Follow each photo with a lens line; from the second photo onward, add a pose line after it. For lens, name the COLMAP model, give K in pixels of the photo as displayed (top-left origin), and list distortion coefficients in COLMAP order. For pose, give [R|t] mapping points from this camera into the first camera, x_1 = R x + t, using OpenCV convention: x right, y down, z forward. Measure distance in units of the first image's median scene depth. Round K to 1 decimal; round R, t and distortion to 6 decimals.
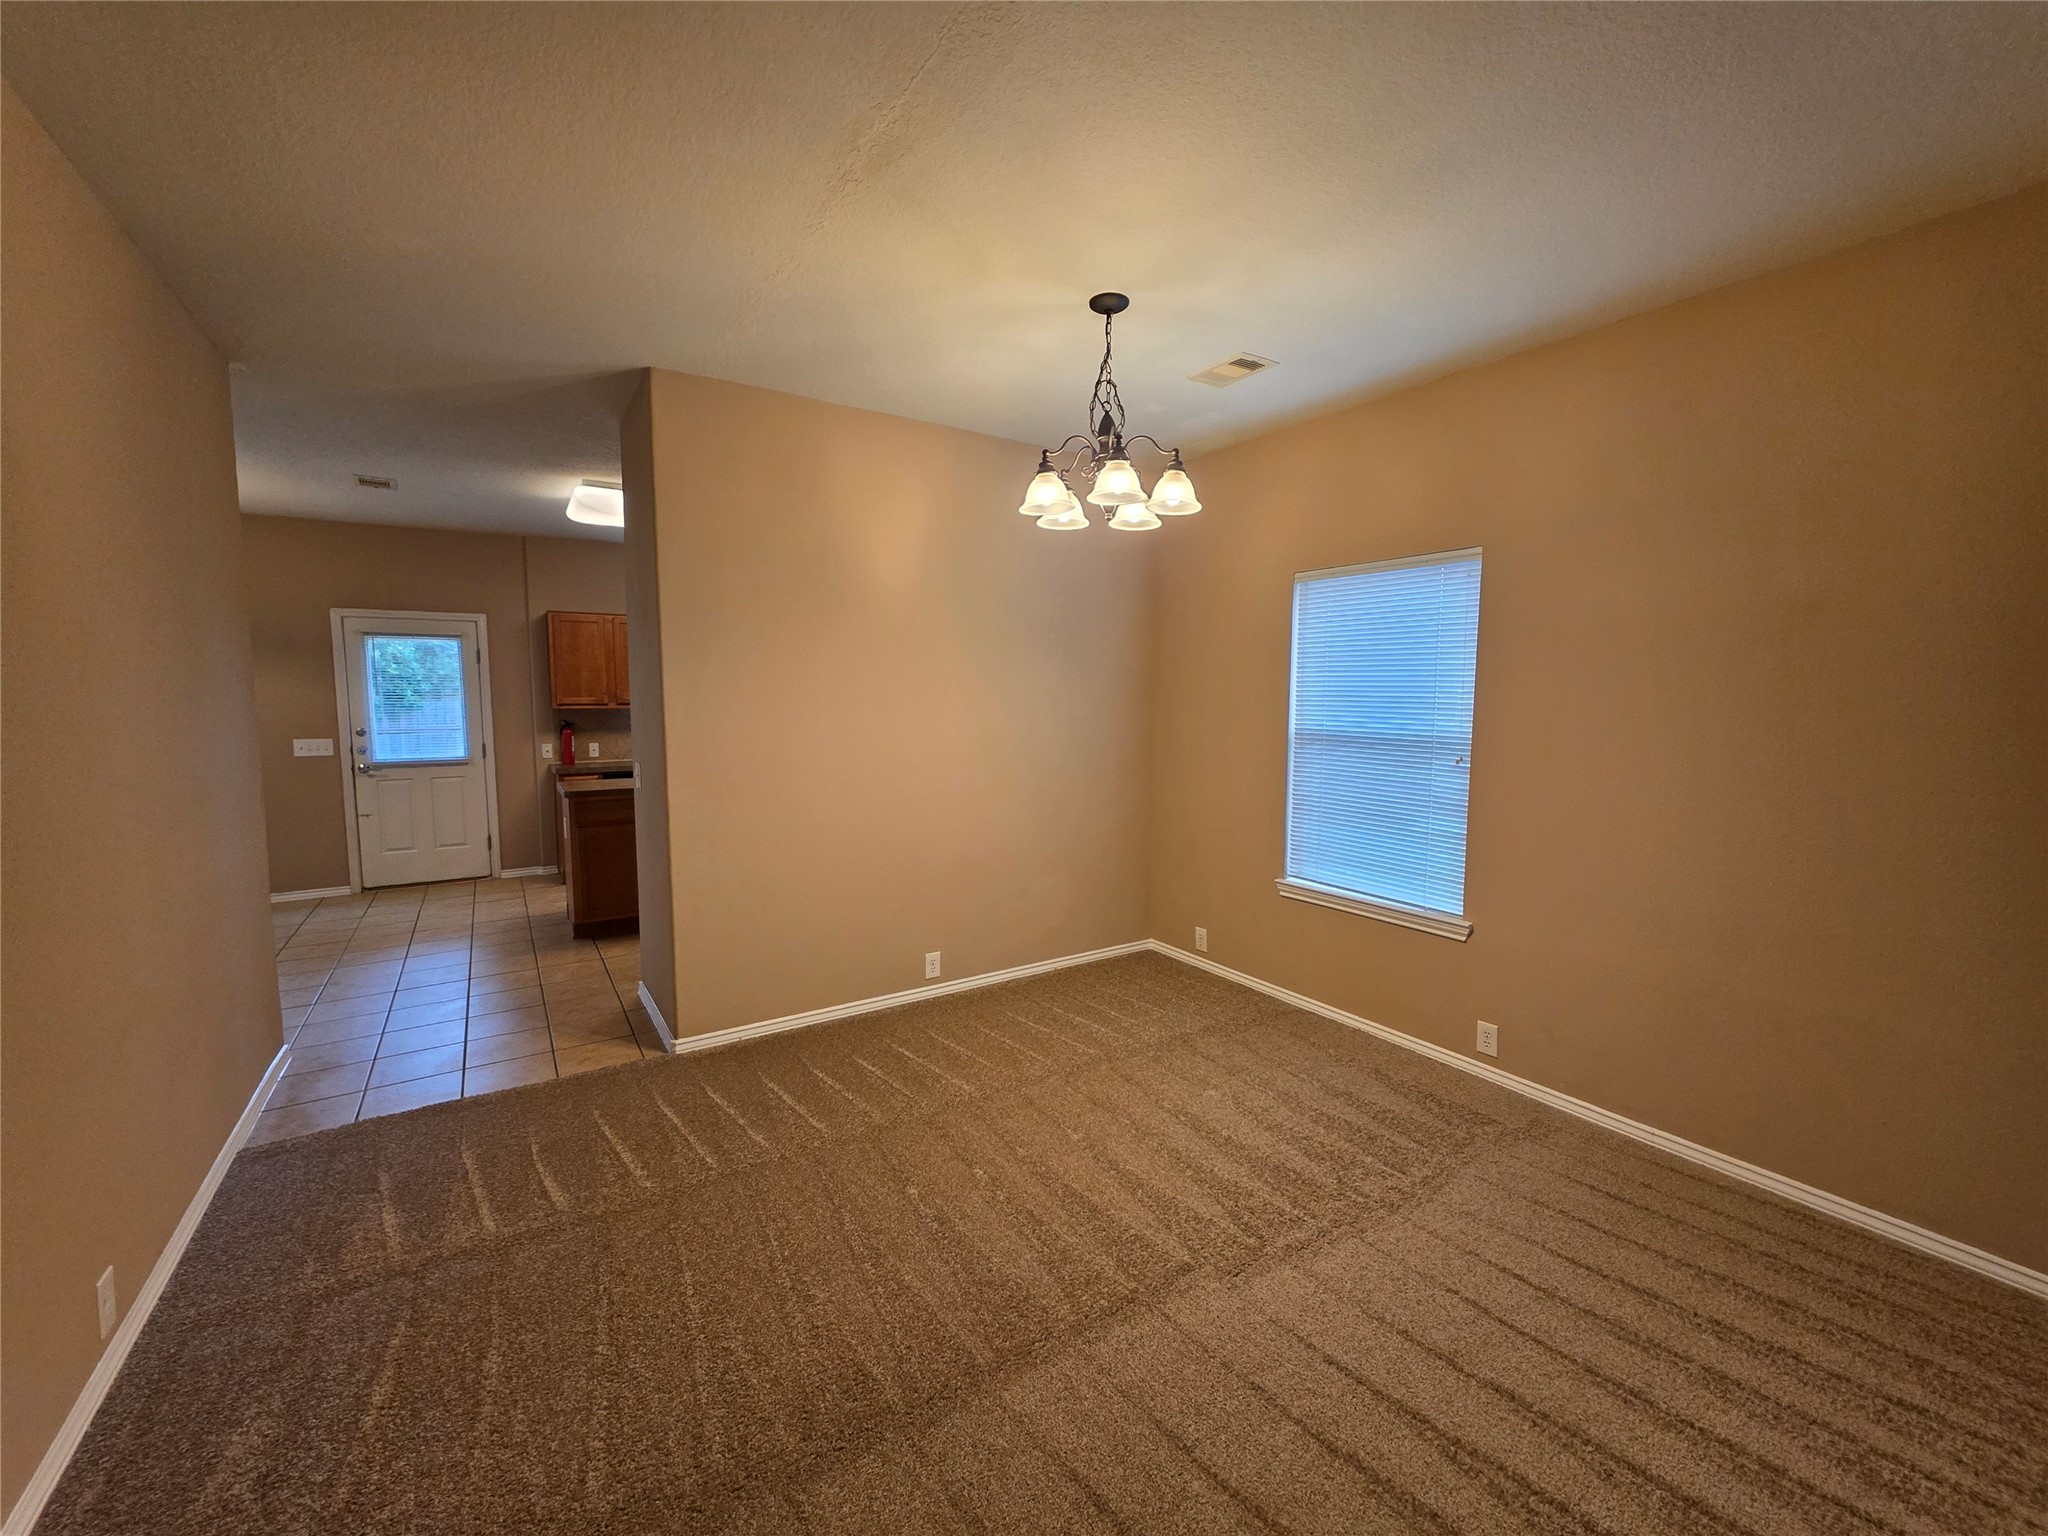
lens RADIAL K [[822.9, 0, 1025.4], [0, 822.9, 767.0], [0, 0, 1]] dist [0.001415, 0.000435]
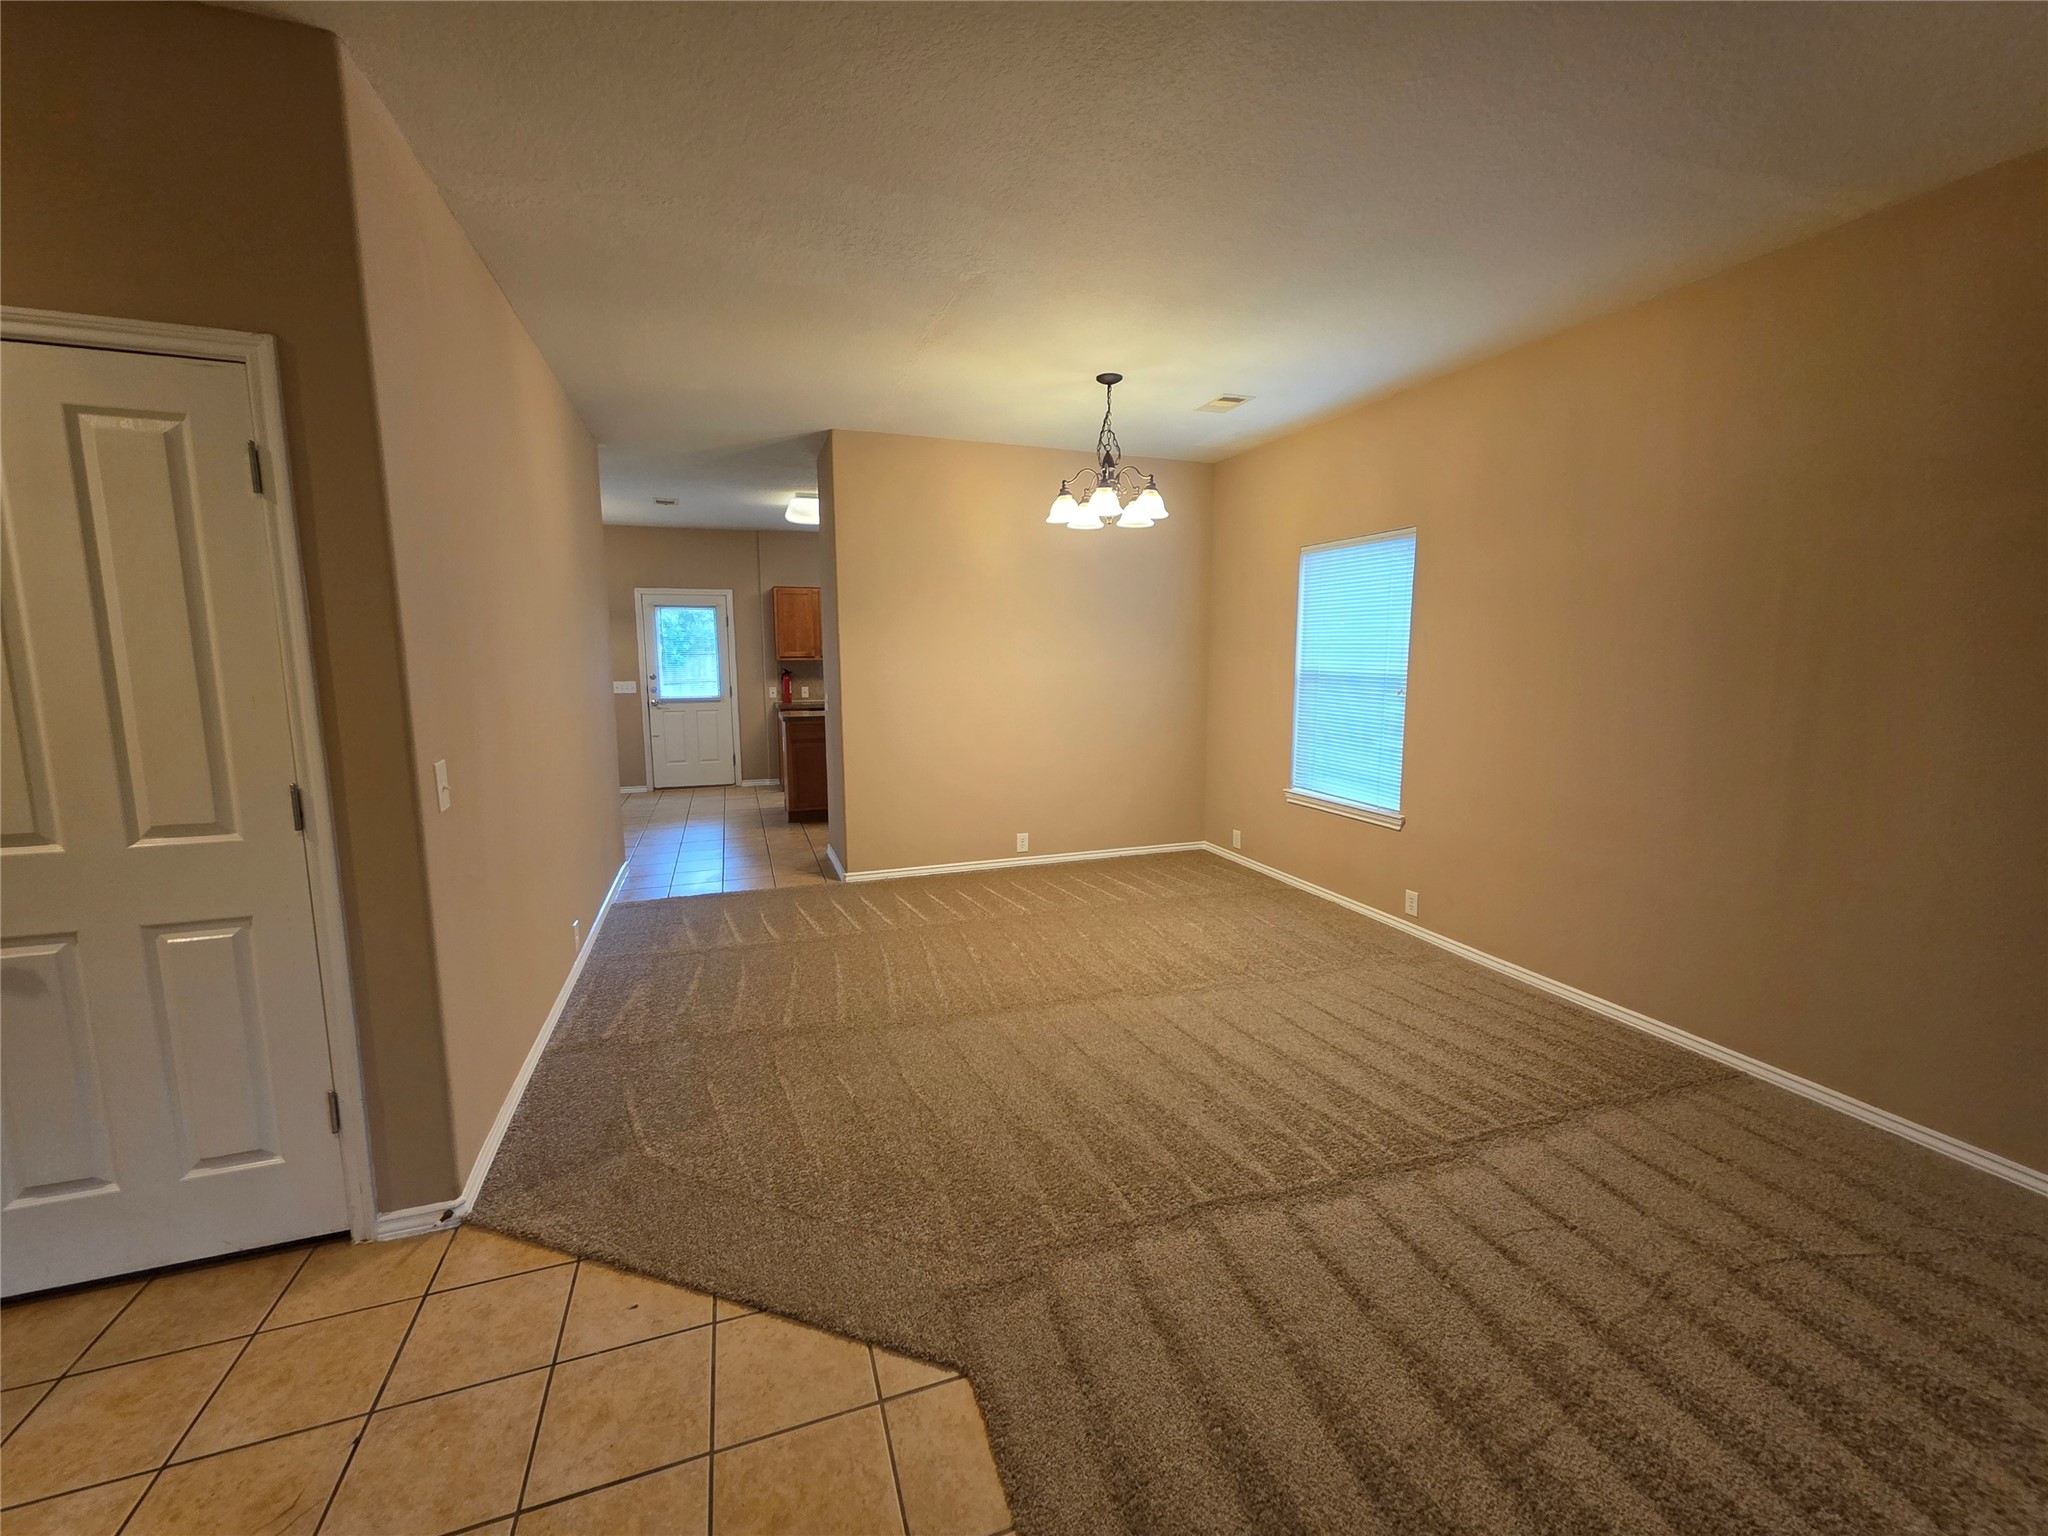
lens RADIAL K [[822.9, 0, 1023.6], [0, 822.9, 763.8], [0, 0, 1]] dist [0.001415, 0.000435]
pose [[0.972548, 0.028136, -0.230996, 0.251652], [-0.018056, 0.998795, 0.045637, 0.056800], [0.232001, -0.040213, 0.971884, -0.413131]]
